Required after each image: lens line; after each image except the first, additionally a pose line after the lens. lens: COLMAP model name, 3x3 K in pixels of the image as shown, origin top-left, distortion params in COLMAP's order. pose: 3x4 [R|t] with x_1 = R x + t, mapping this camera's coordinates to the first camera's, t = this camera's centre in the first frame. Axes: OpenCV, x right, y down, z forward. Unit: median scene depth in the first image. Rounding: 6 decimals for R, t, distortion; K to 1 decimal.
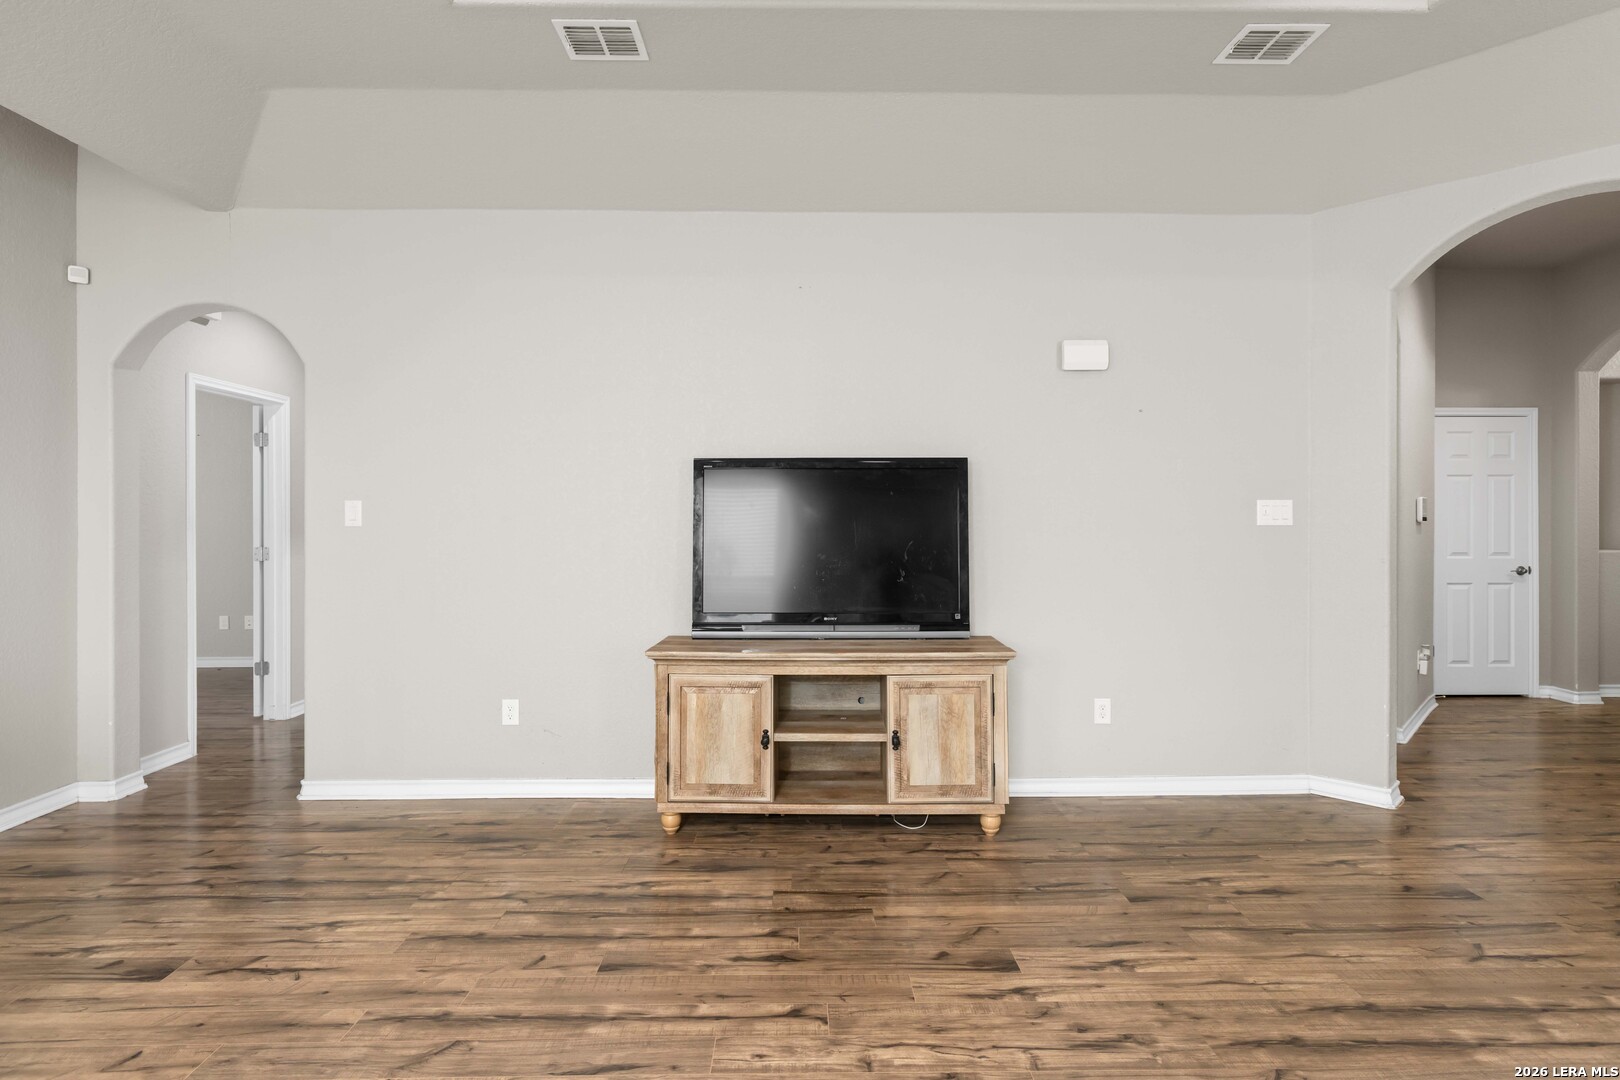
lens RADIAL K [[823.6, 0, 806.8], [0, 823.6, 514.0], [0, 0, 1]] dist [-0.000902, -0.000217]
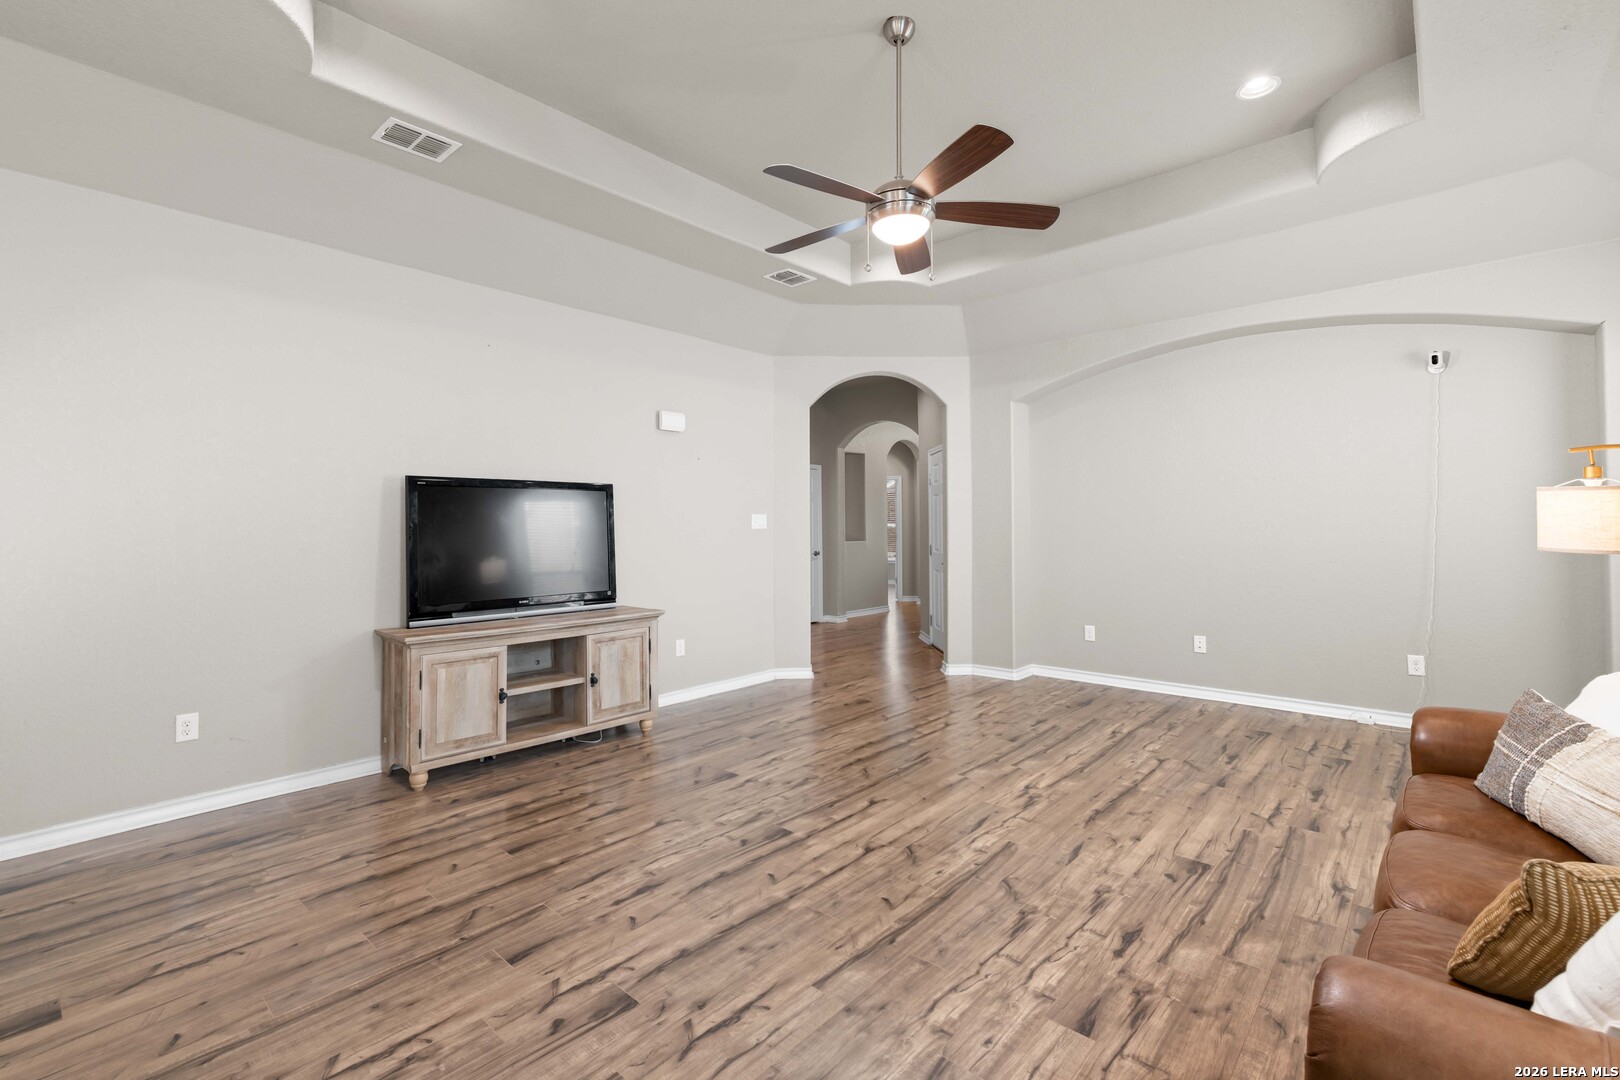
lens RADIAL K [[725.9, 0, 817.6], [0, 725.9, 488.9], [0, 0, 1]] dist [0.000304, 0.000828]
pose [[0.669068, 0.034118, 0.742418, -0.630920], [0.000290, 0.998934, -0.046168, -0.000008], [-0.743202, 0.031105, 0.668344, -0.163127]]
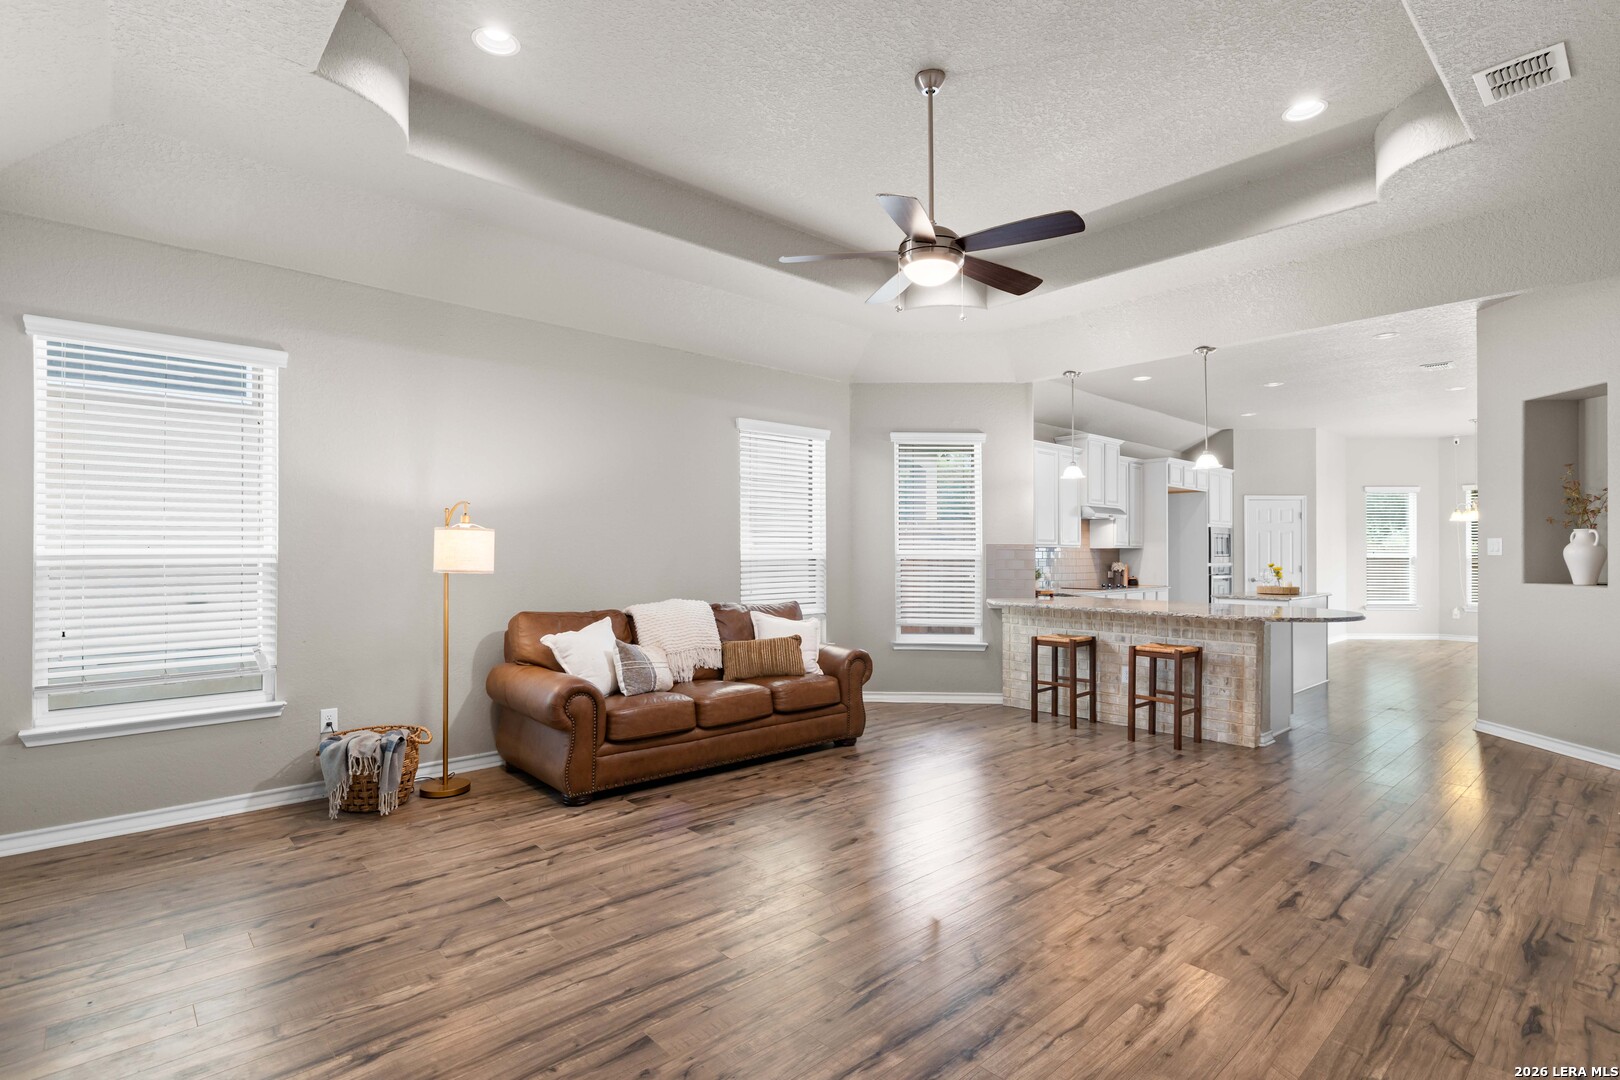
lens RADIAL K [[774.1, 0, 810.0], [0, 774.1, 540.0], [0, 0, 1]] dist [-0.000740, -0.001109]
pose [[-0.752403, -0.009282, -0.658638, 1.000588], [0.006739, 0.999740, -0.021788, 0.008191], [0.658669, -0.020832, -0.752145, 1.101779]]
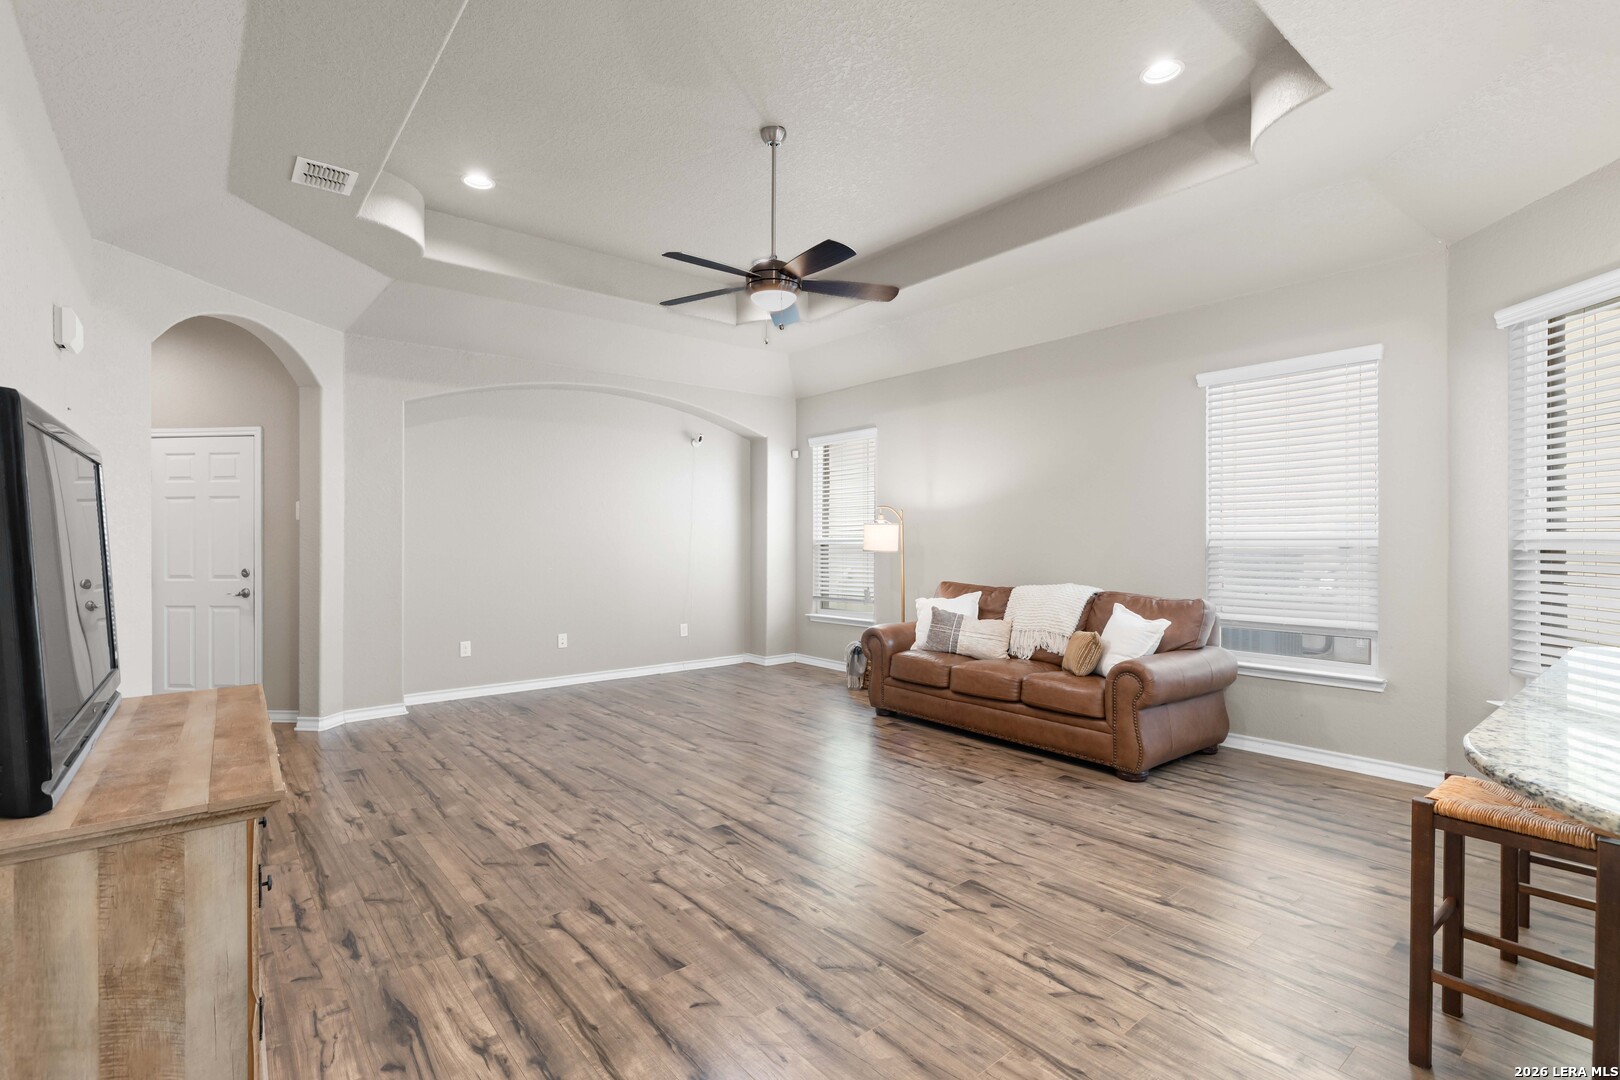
lens RADIAL K [[745.1, 0, 818.9], [0, 745.1, 542.8], [0, 0, 1]] dist [-0.000250, 0.001057]
pose [[-0.638244, -0.001569, 0.769833, -0.832497], [-0.002147, 0.999998, 0.000258, 0.007774], [-0.769831, -0.001488, -0.638246, 1.120684]]
